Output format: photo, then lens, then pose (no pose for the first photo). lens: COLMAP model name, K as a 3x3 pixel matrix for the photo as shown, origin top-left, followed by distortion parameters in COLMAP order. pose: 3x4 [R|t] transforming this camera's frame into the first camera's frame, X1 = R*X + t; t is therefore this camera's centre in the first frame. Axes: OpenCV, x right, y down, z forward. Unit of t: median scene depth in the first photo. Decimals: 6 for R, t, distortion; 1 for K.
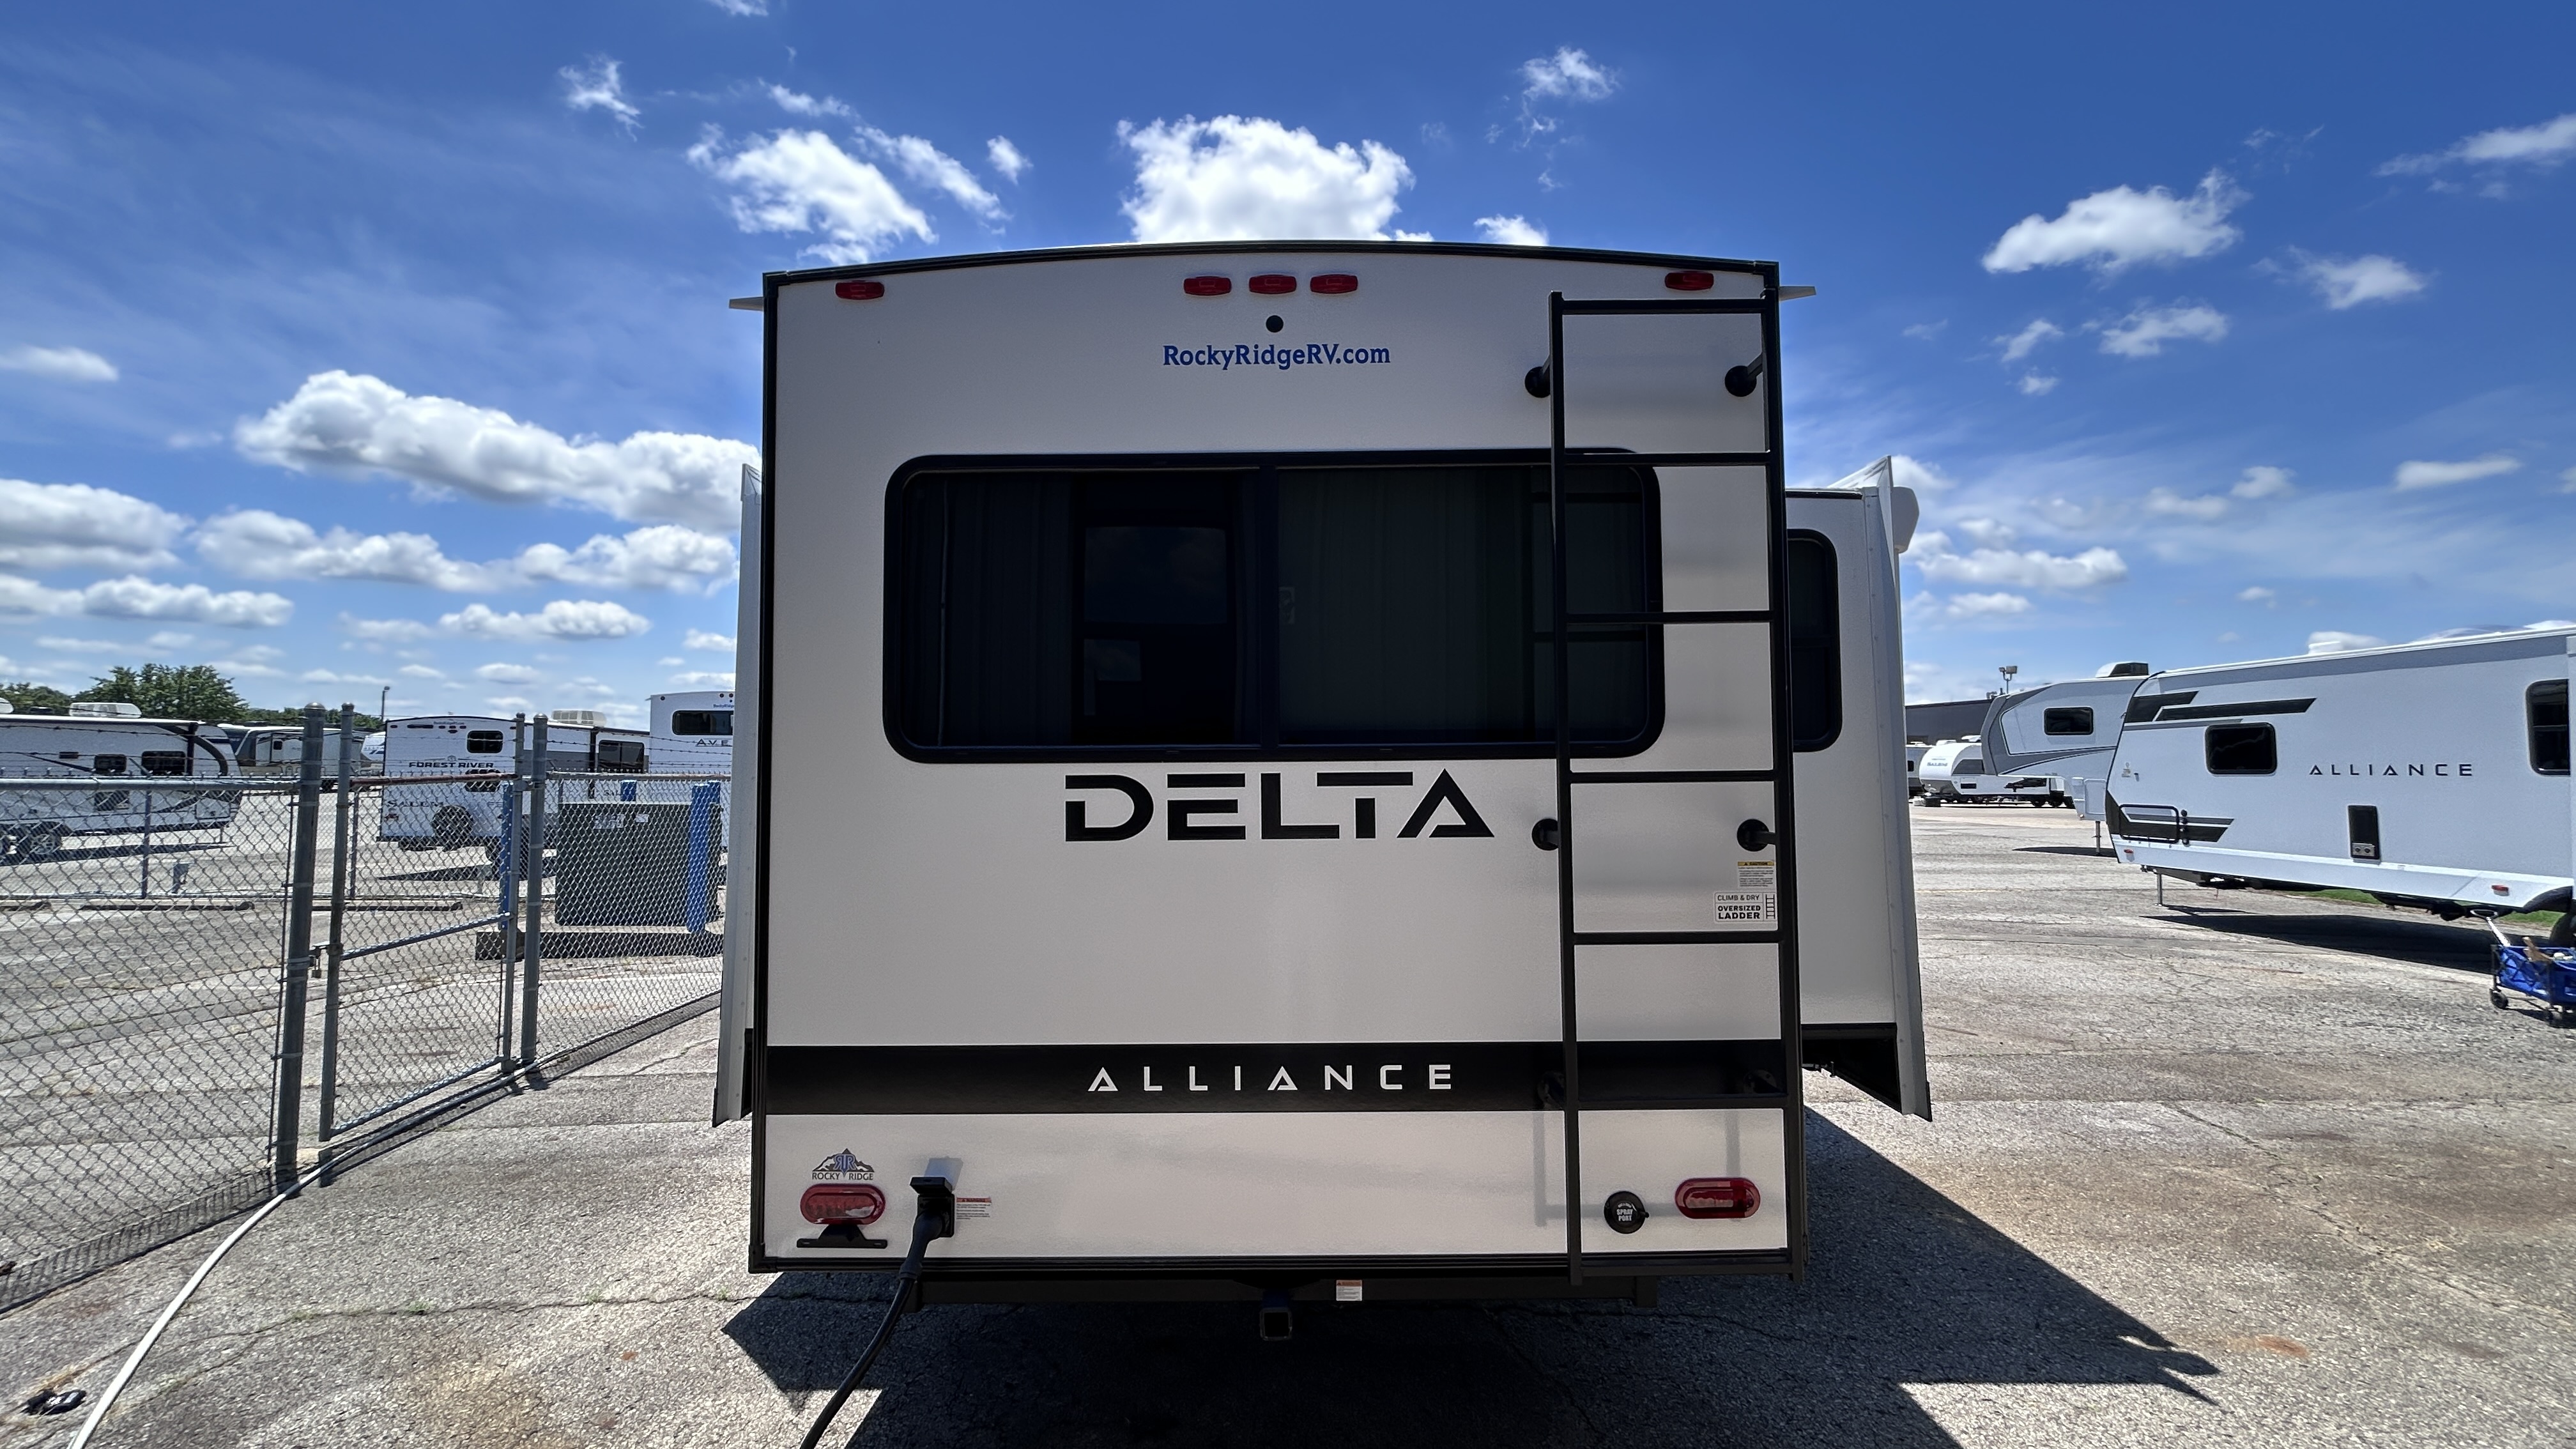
lens RADIAL K [[1026.6, 0, 1282.1], [0, 1026.6, 721.4], [0, 0, 1]] dist [0.004557, -0.000413]
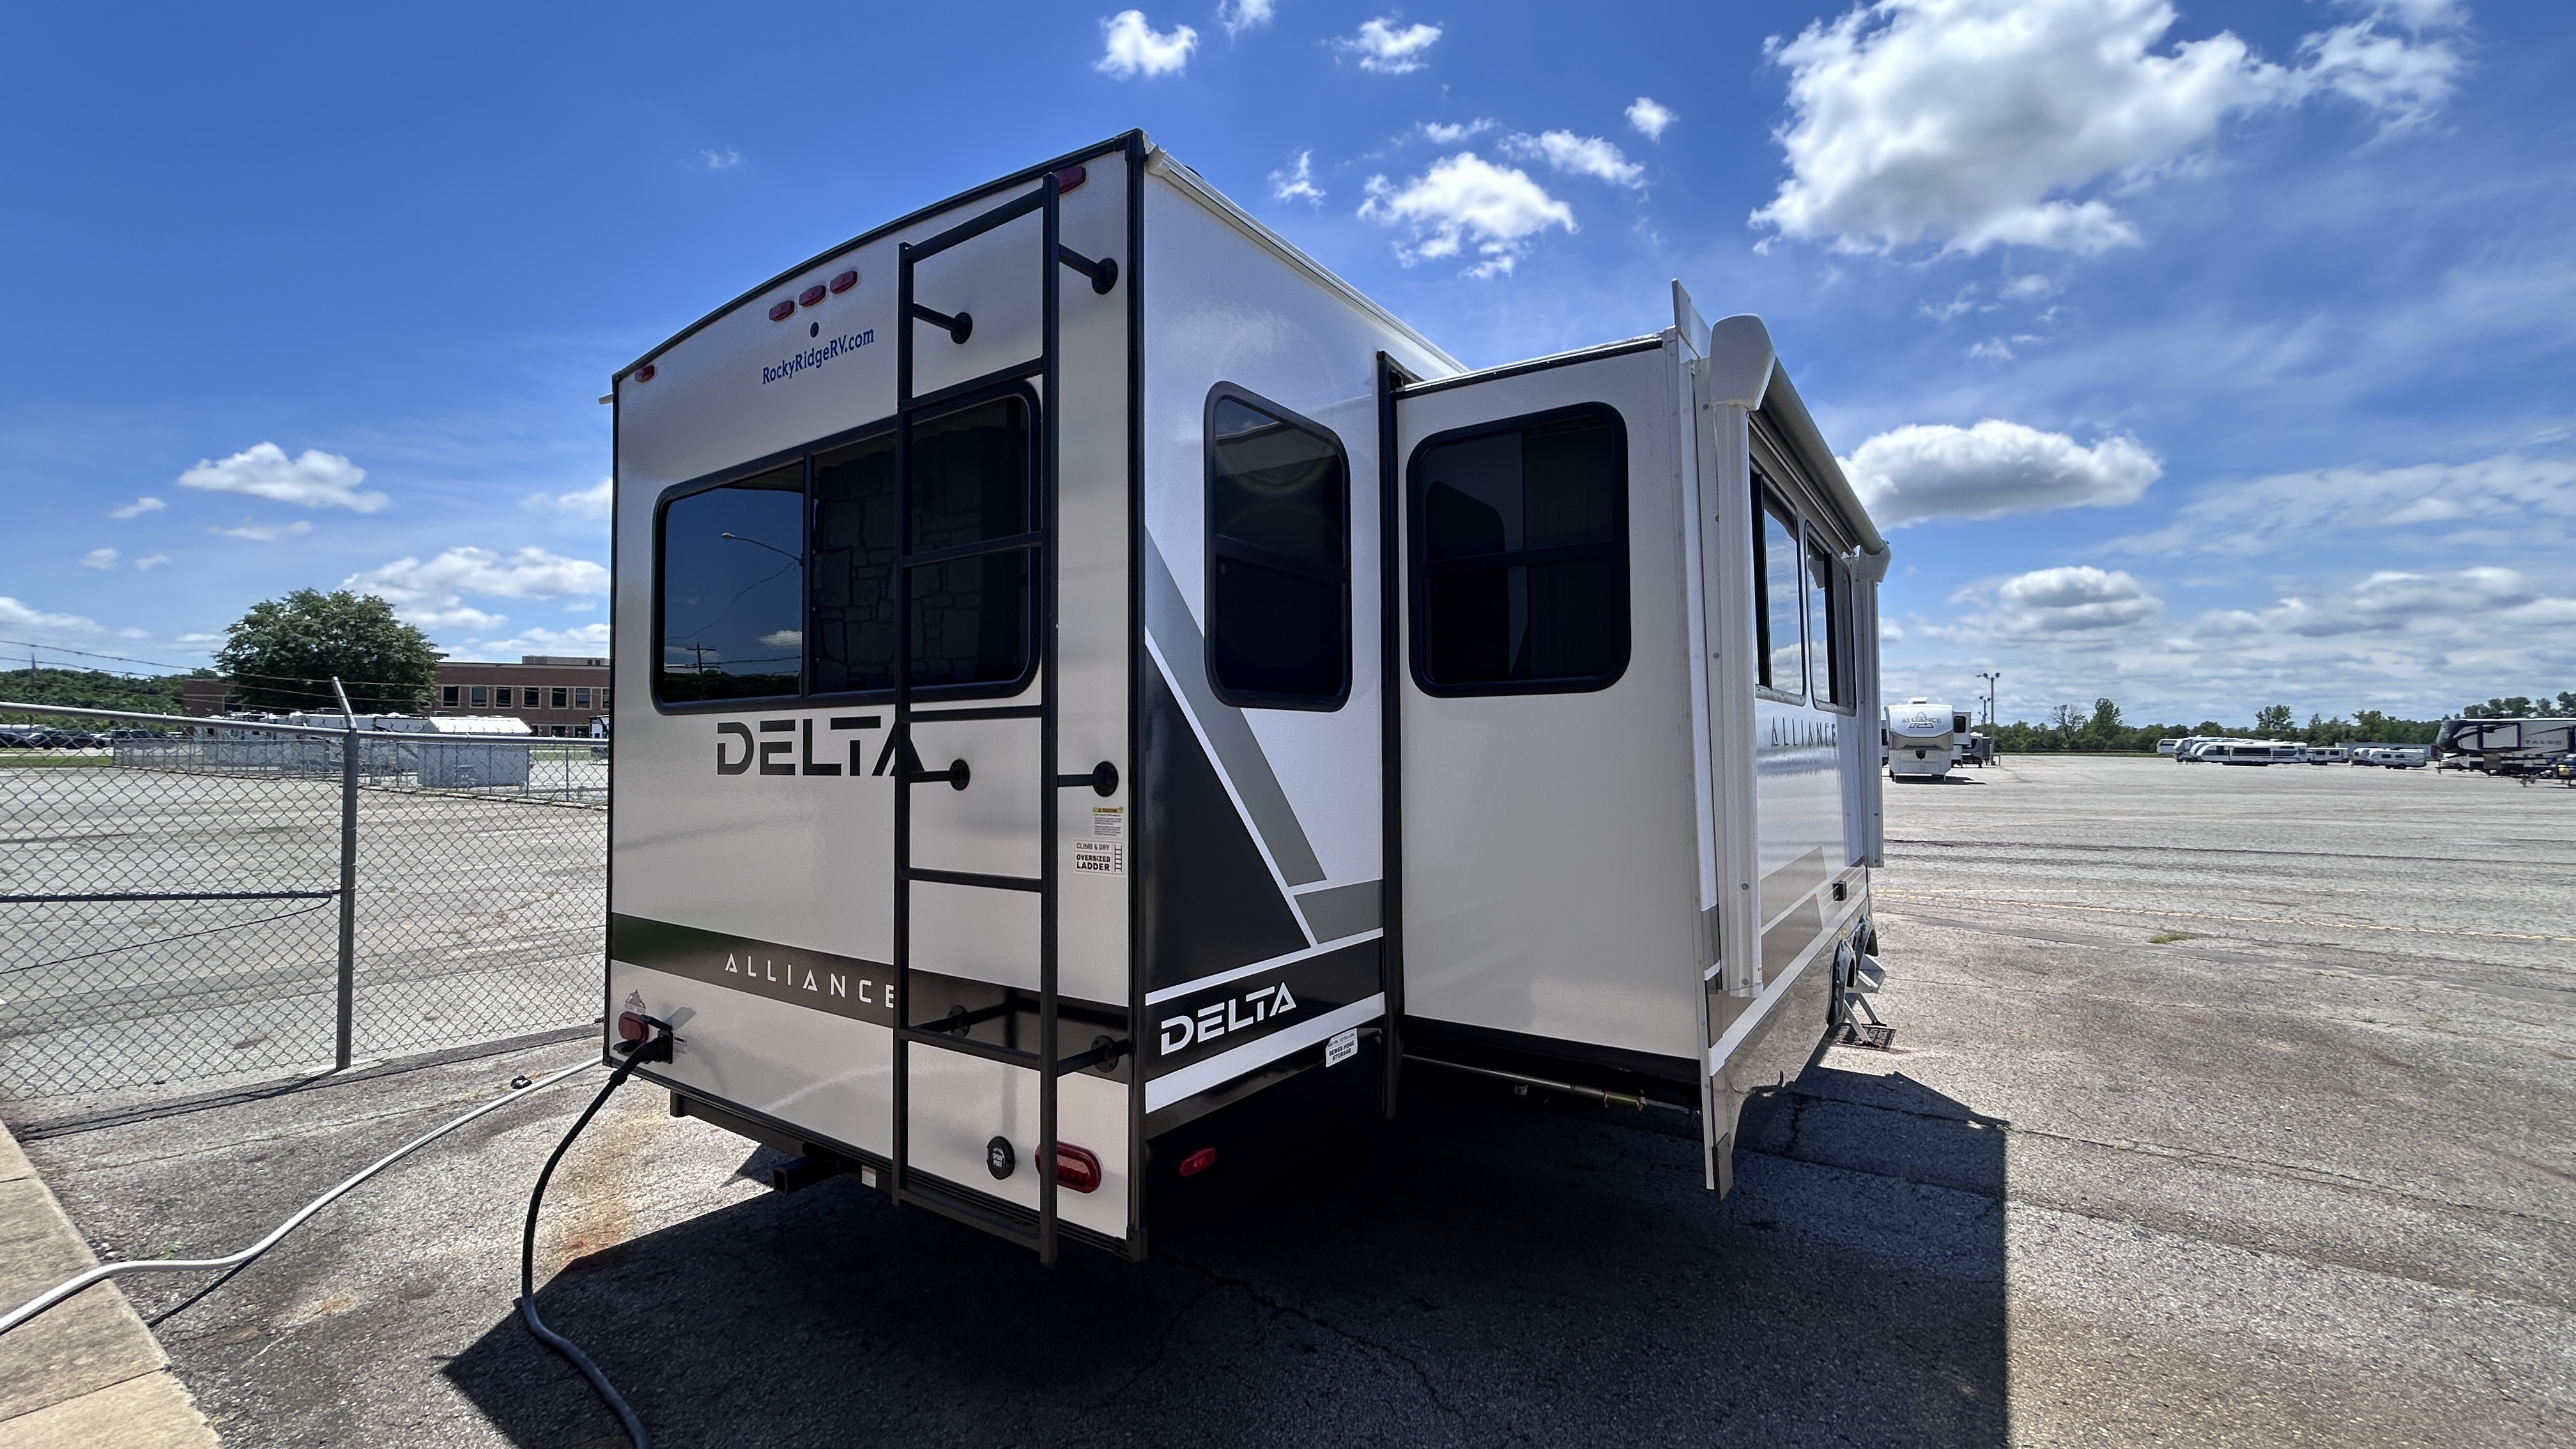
lens RADIAL K [[1029.5, 0, 1275.2], [0, 1029.5, 717.4], [0, 0, 1]] dist [0.000423, 0.000290]
pose [[0.825422, -0.015772, -0.564295, 1.086657], [0.026061, 0.999608, 0.010183, 0.050669], [0.563914, -0.023111, 0.825510, 0.334215]]
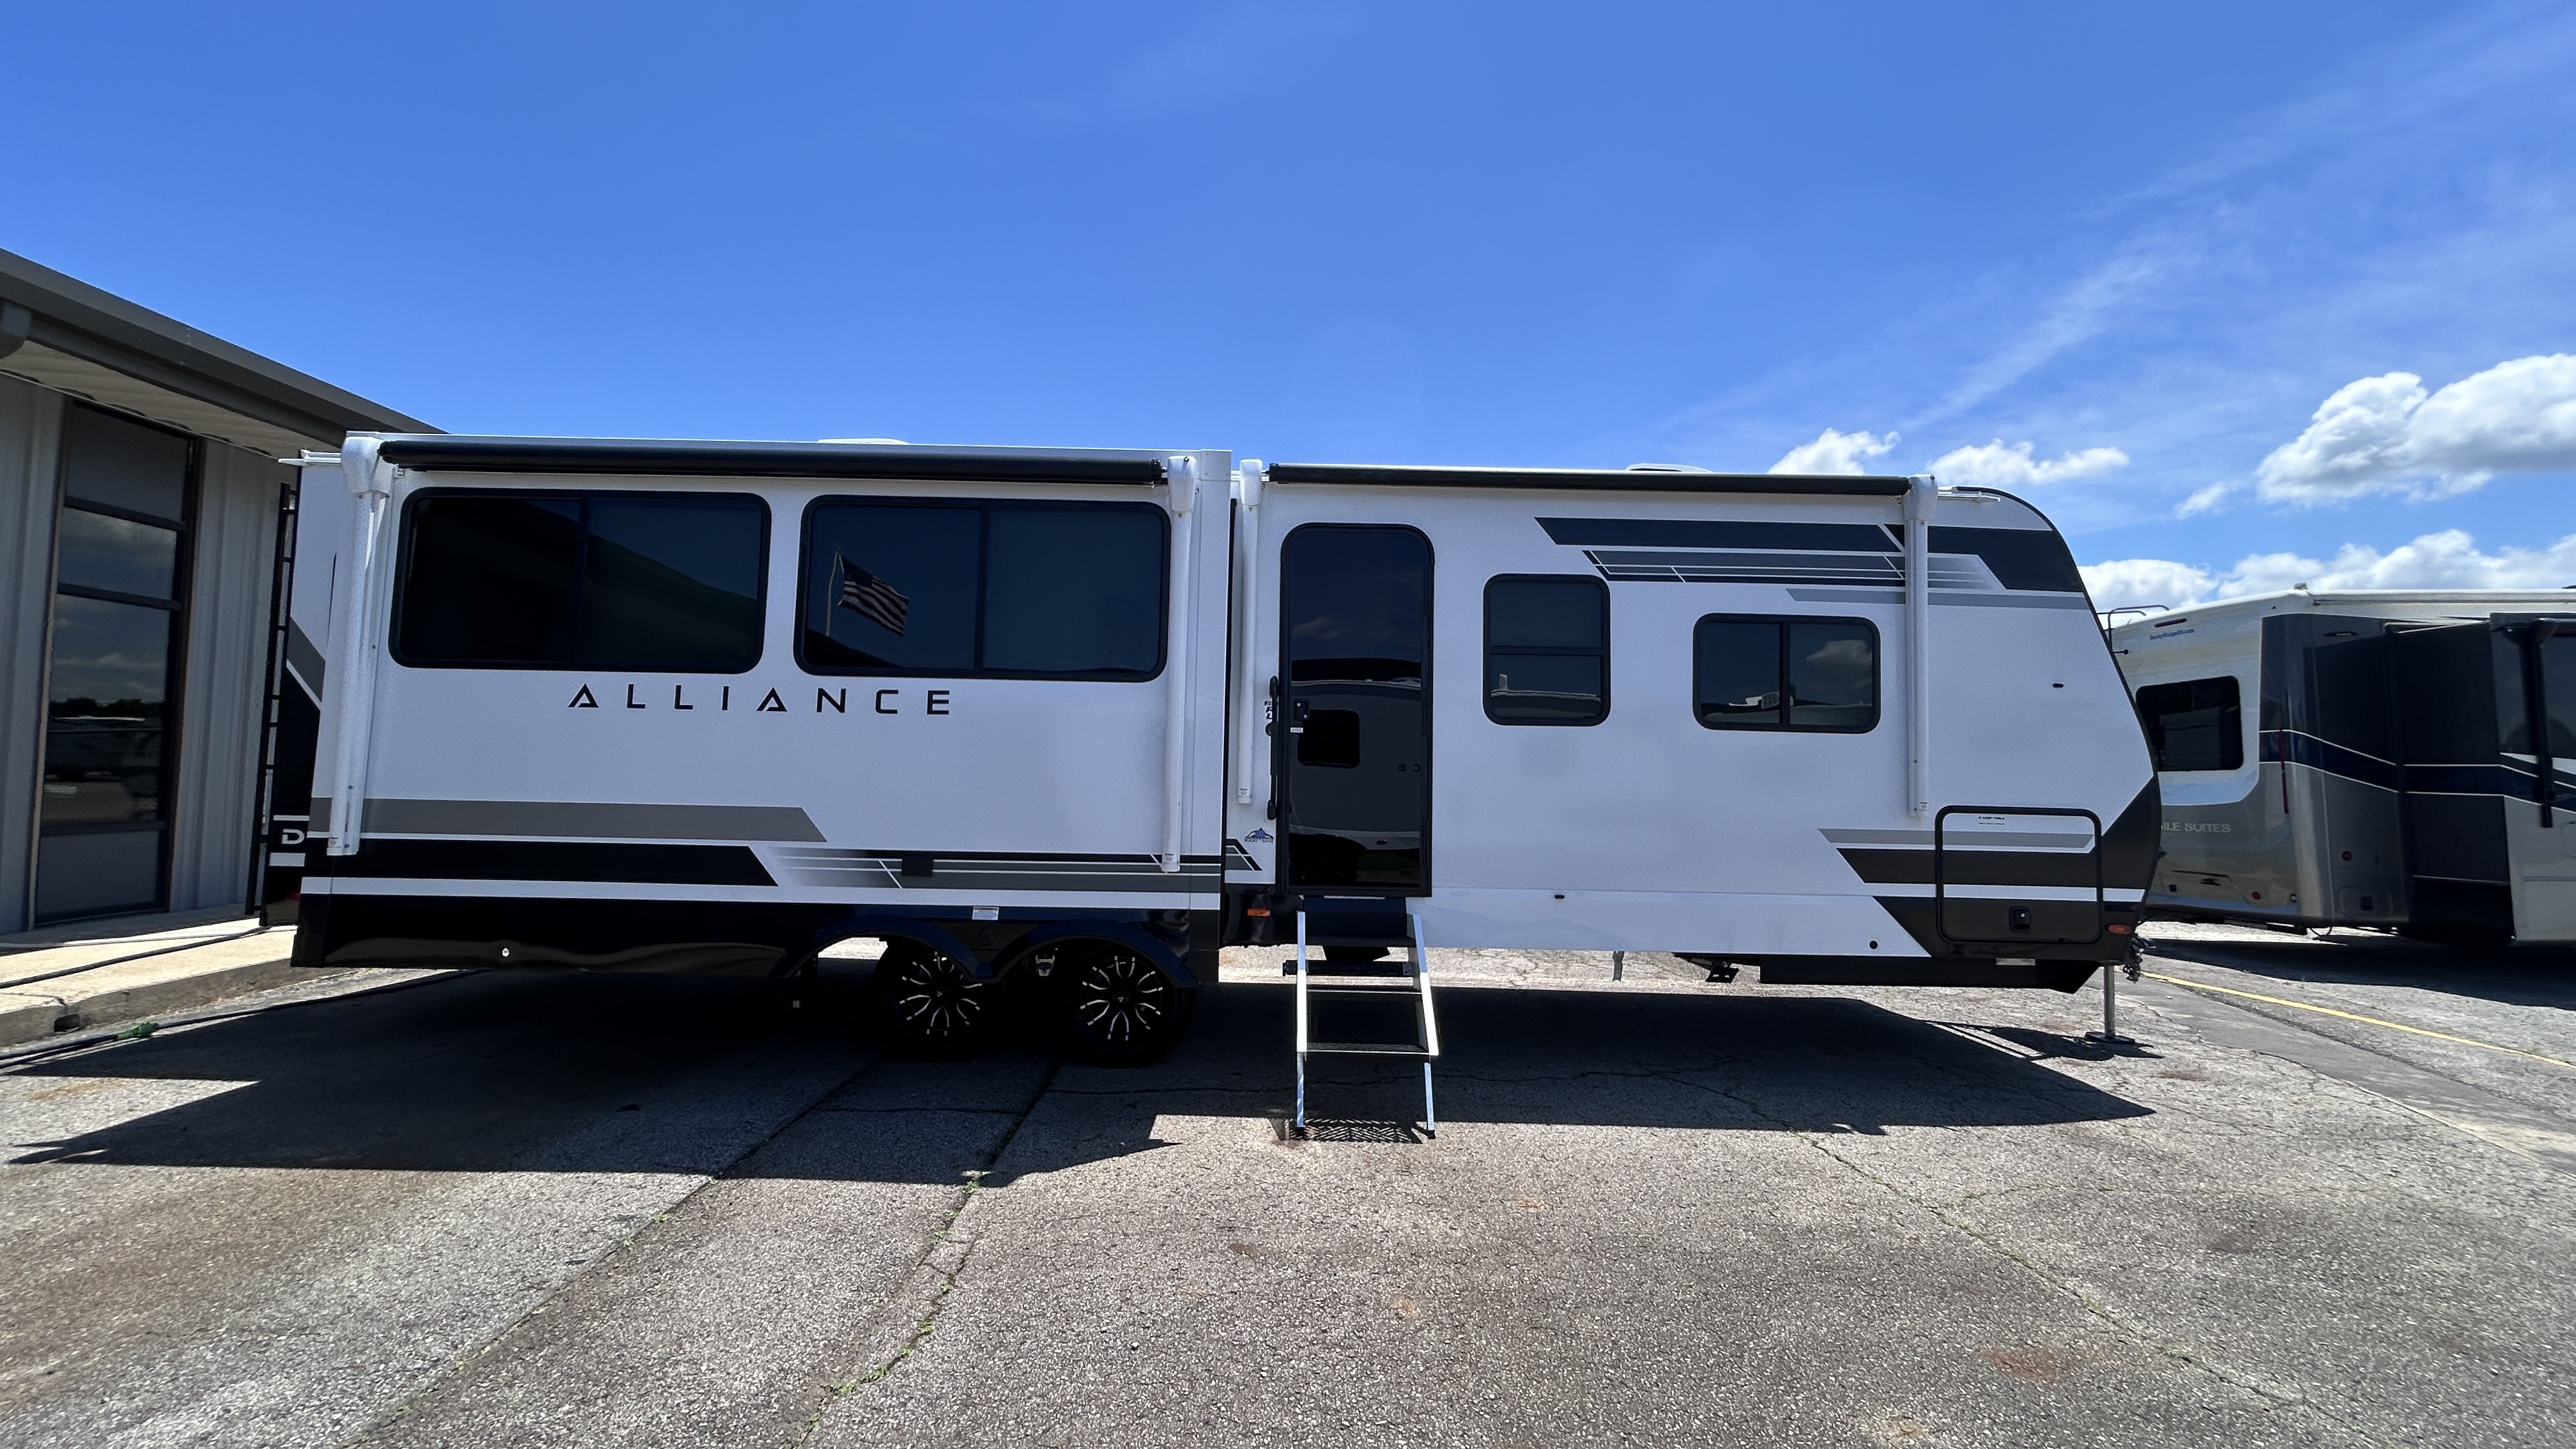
lens RADIAL K [[1026.6, 0, 1282.1], [0, 1026.6, 721.4], [0, 0, 1]] dist [0.004557, -0.000413]
pose [[0.016605, -0.055313, -0.998331, 2.613947], [0.024058, 0.998202, -0.054906, 0.268129], [0.999573, -0.023106, 0.017906, 2.987900]]
